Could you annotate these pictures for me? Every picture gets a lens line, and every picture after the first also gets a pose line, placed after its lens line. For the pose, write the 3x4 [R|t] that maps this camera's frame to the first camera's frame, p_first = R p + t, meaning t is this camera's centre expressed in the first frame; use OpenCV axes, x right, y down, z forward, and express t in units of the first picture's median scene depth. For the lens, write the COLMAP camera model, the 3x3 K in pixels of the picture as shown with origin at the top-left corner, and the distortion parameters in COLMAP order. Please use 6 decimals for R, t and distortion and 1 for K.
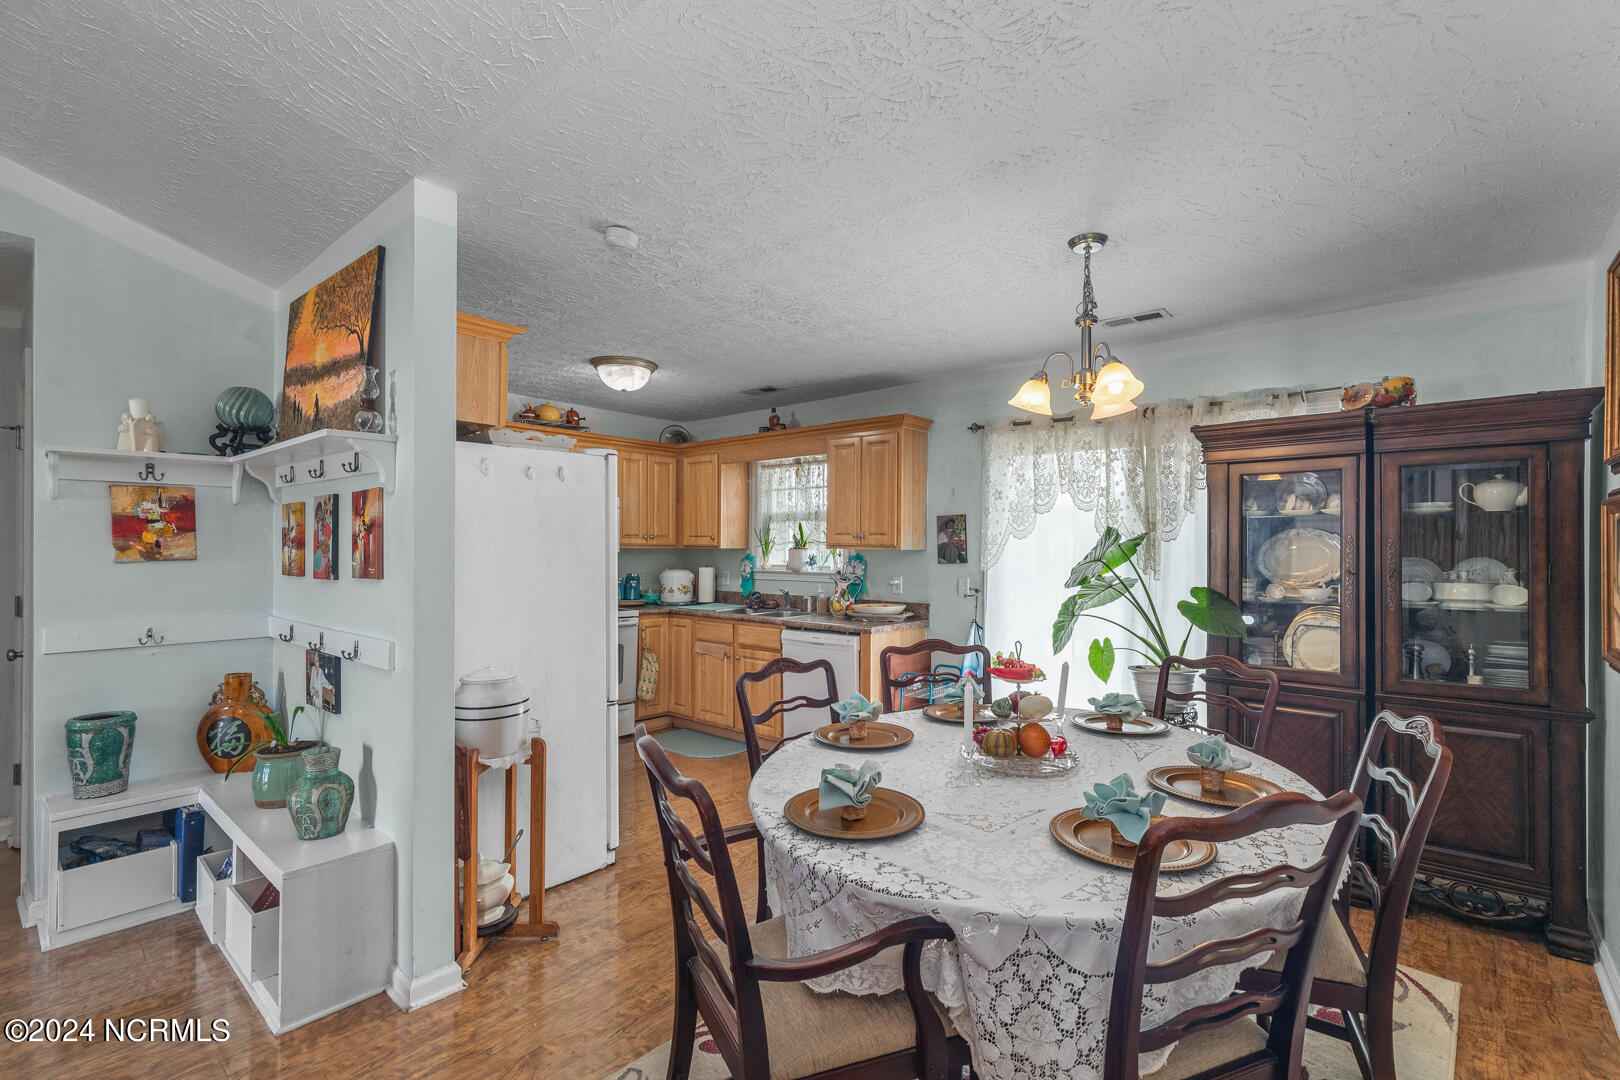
lens RADIAL K [[735.2, 0, 810.0], [0, 735.2, 540.0], [0, 0, 1]] dist [0.000297, -0.000246]
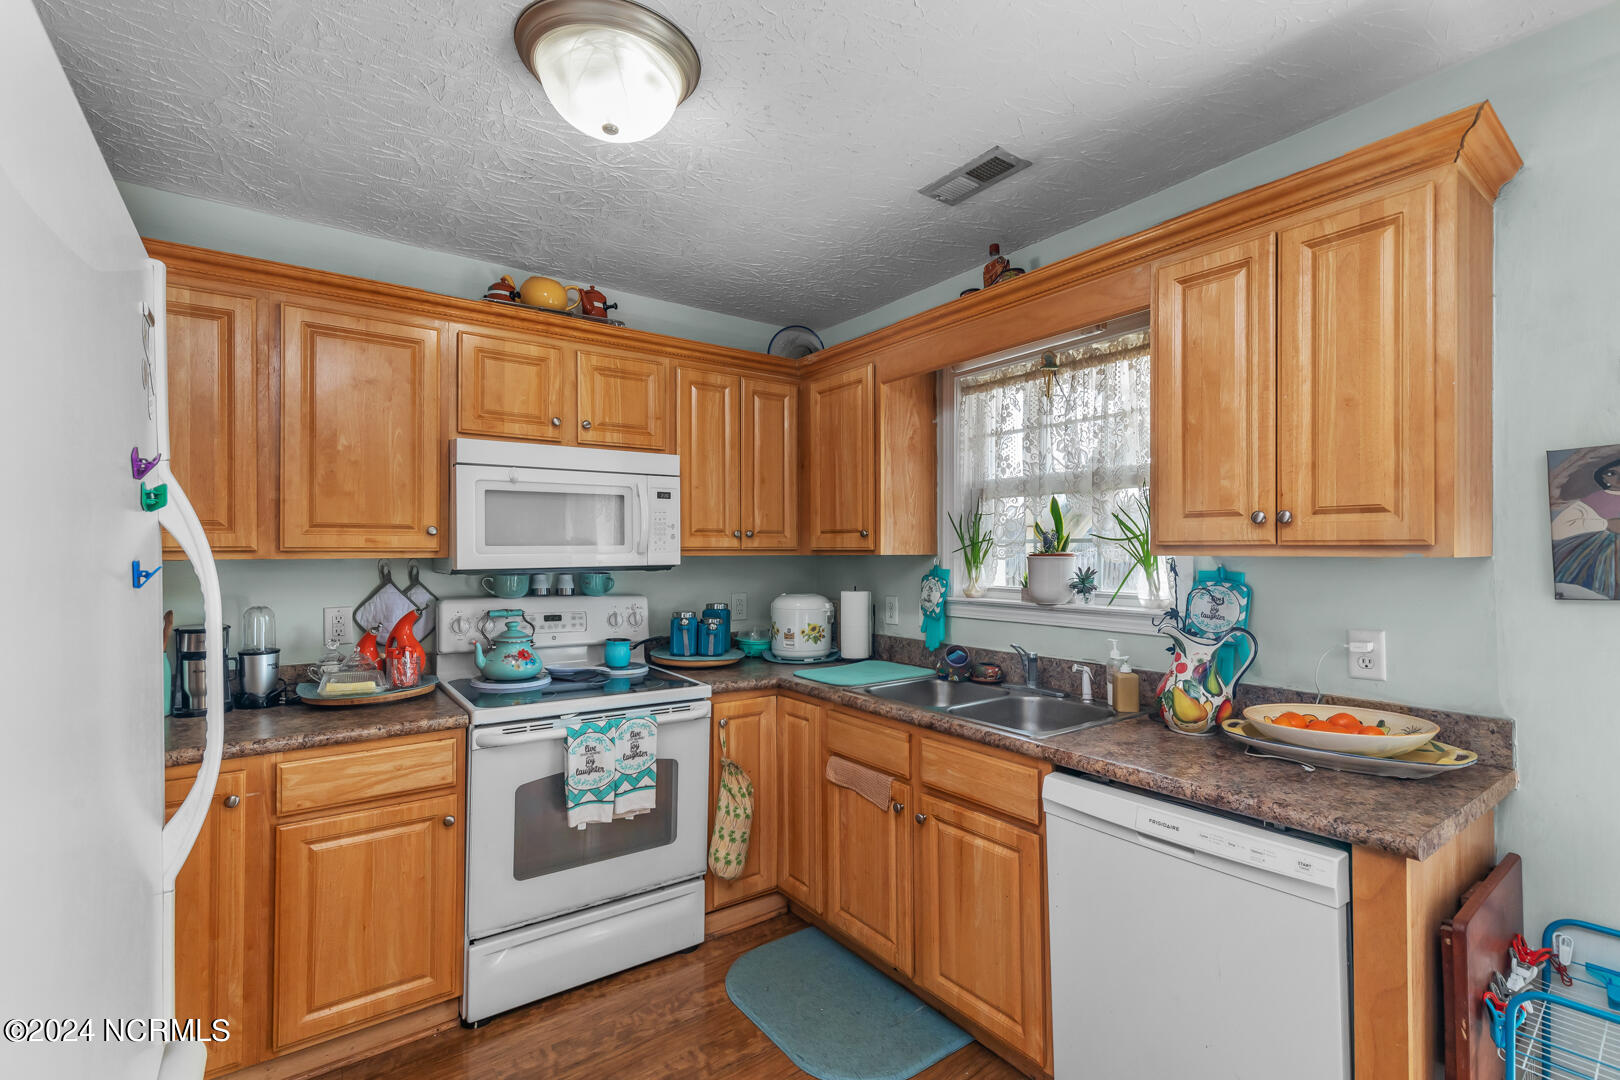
lens RADIAL K [[738.9, 0, 829.4], [0, 738.9, 547.6], [0, 0, 1]] dist [0.001559, -0.000229]
pose [[0.980364, -0.008642, -0.197007, -0.058072], [0.009277, 0.999954, 0.002298, 0.004777], [0.196978, -0.004081, 0.980399, 0.511303]]
